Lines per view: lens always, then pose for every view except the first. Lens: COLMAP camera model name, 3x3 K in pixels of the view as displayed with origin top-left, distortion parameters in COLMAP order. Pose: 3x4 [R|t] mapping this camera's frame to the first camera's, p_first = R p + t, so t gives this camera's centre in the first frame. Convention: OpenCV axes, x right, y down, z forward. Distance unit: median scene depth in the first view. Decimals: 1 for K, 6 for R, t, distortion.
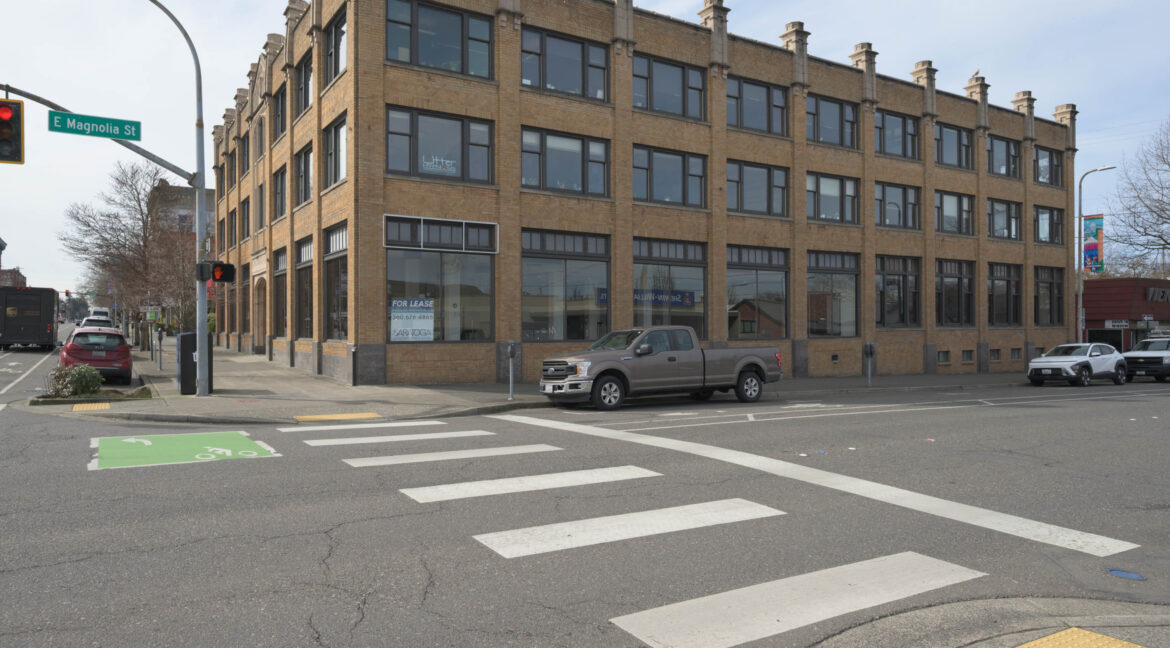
lens RADIAL K [[784.2, 0, 587.6], [0, 784.2, 326.6], [0, 0, 1]] dist [-0.036873, -0.001255]
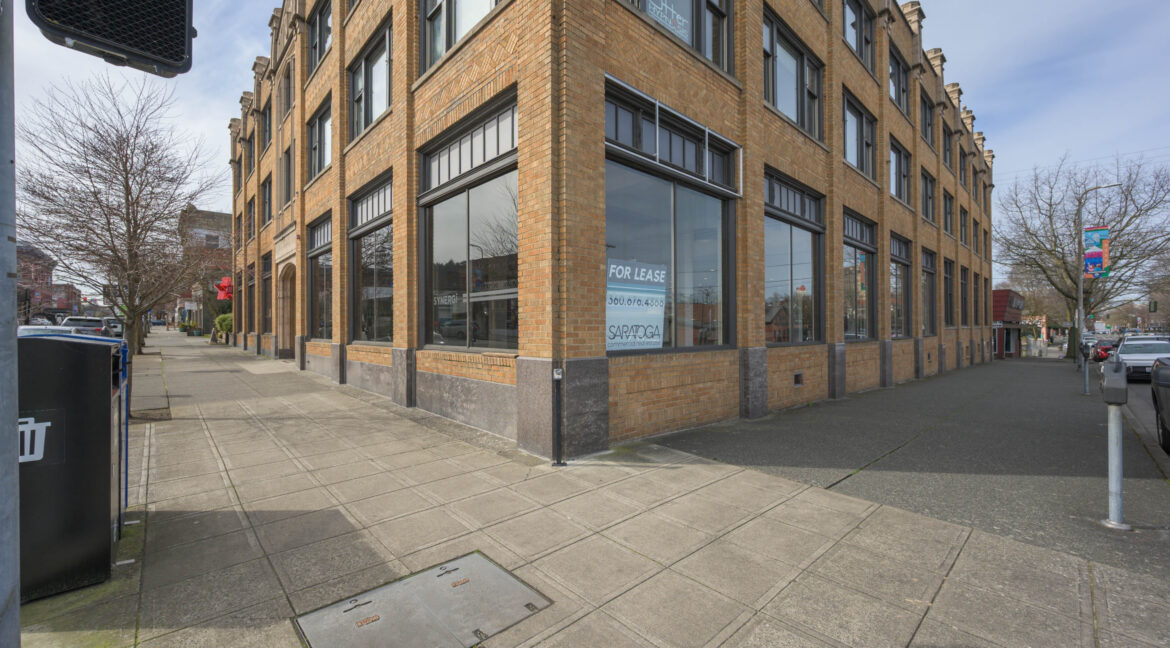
lens RADIAL K [[462.1, 0, 578.0], [0, 462.1, 326.8], [0, 0, 1]] dist [-0.011060, -0.000108]
pose [[0.984040, -0.000165, 0.177949, -0.249171], [0.000793, 0.999994, -0.003458, 0.004104], [-0.177948, 0.003544, 0.984034, 0.572350]]
